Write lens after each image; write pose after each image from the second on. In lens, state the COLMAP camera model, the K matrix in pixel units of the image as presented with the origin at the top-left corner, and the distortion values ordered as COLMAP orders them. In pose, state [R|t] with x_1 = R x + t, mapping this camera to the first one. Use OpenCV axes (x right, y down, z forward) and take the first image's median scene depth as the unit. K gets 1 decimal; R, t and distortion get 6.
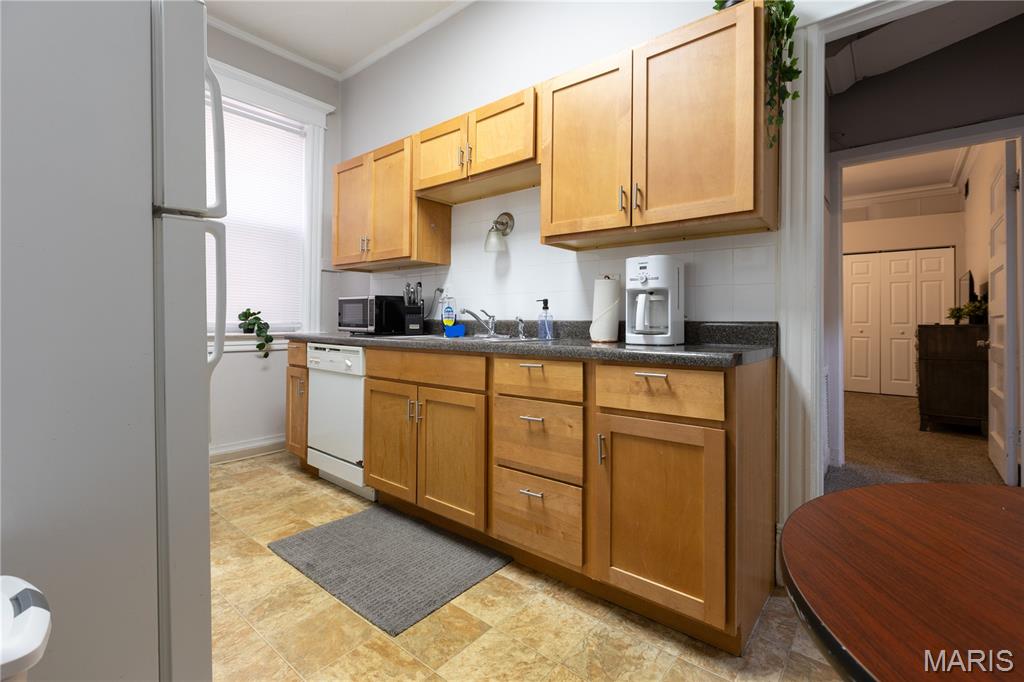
lens RADIAL K [[477.8, 0, 497.2], [0, 477.8, 322.5], [0, 0, 1]] dist [0.002193, 0.000002]
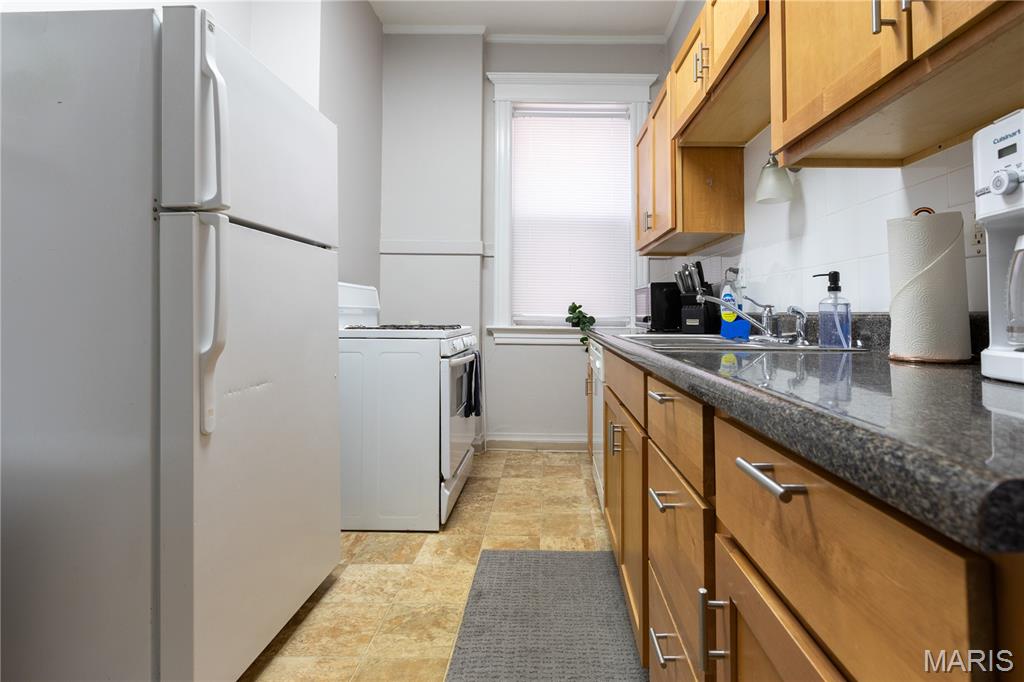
lens RADIAL K [[477.8, 0, 546.1], [0, 477.8, 300.7], [0, 0, 1]] dist [0.002193, 0.000002]
pose [[0.645218, -0.021862, -0.763685, 0.280617], [-0.007001, 0.999379, -0.034524, 0.002822], [0.763966, 0.027622, 0.644665, 0.401192]]
